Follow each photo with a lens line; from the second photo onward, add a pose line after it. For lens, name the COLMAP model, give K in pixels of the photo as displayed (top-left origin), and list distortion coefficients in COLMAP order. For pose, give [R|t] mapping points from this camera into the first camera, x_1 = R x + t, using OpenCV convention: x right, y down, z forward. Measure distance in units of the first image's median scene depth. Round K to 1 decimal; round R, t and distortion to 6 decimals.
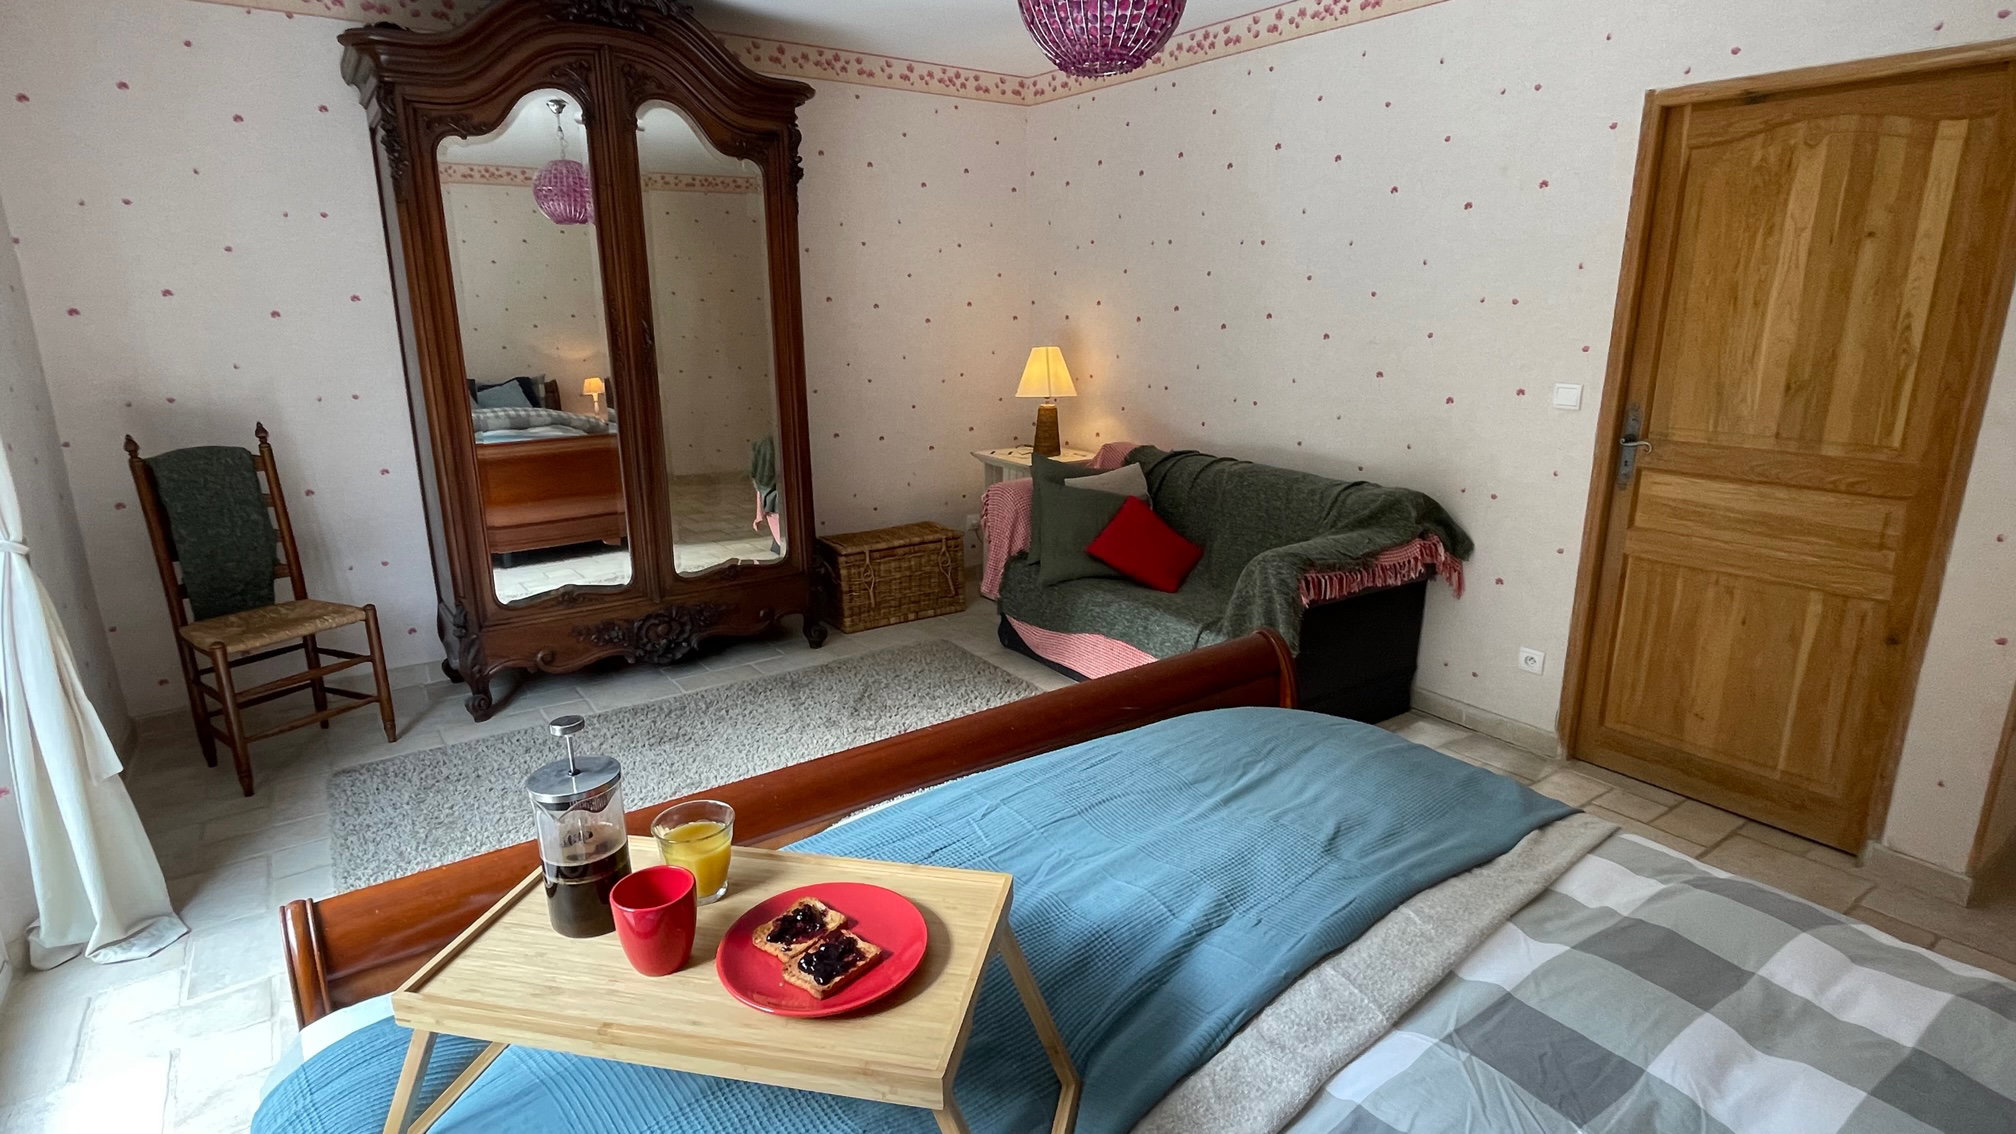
lens RADIAL K [[1025.6, 0, 996.2], [0, 1025.6, 565.4], [0, 0, 1]] dist [0.001340, 0.000106]
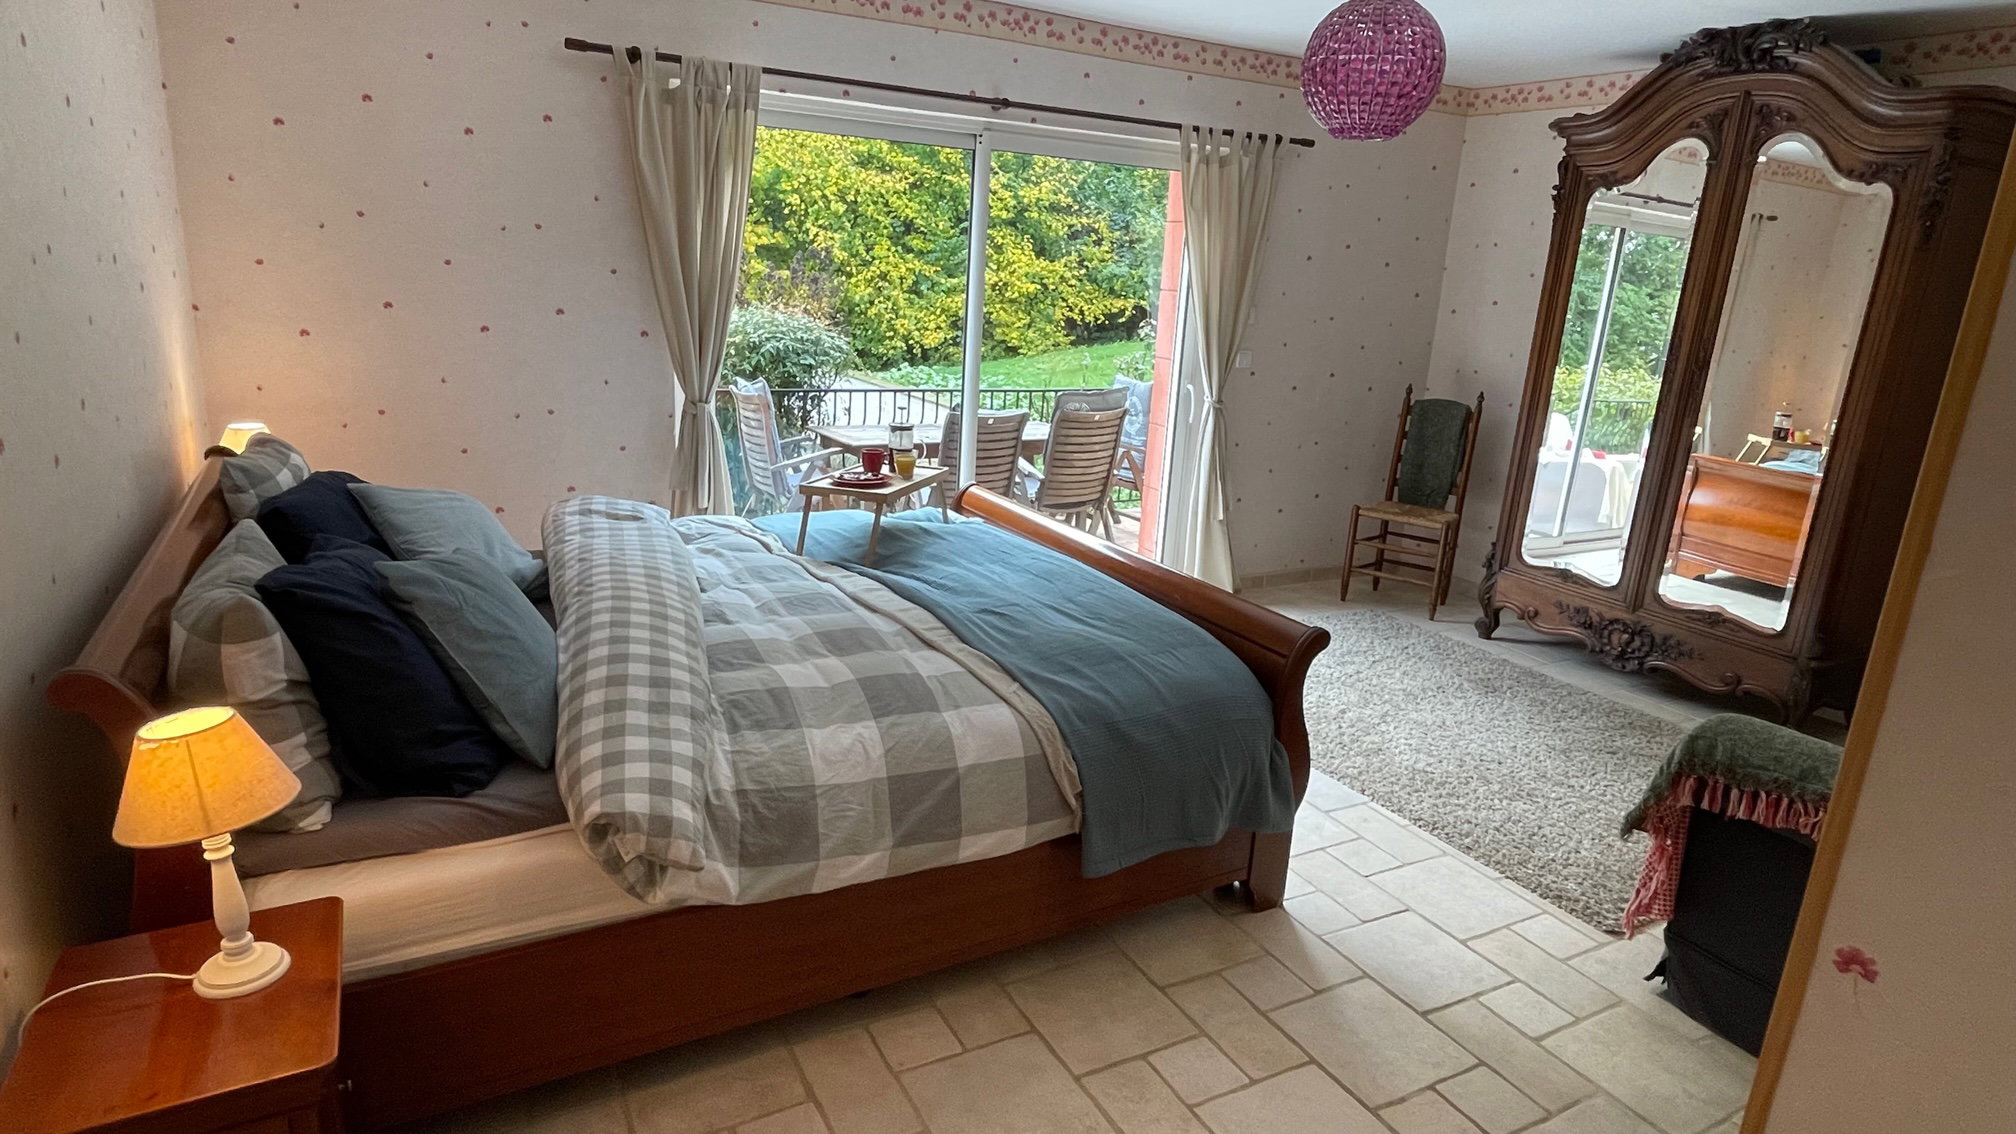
lens RADIAL K [[1127.8, 0, 996.6], [0, 1127.8, 569.1], [0, 0, 1]] dist [0.003992, 0.000546]
pose [[-0.128404, 0.258989, -0.957307, 1.014310], [-0.308936, 0.906820, 0.286768, -0.162127], [0.942375, 0.332569, -0.036428, 0.506078]]
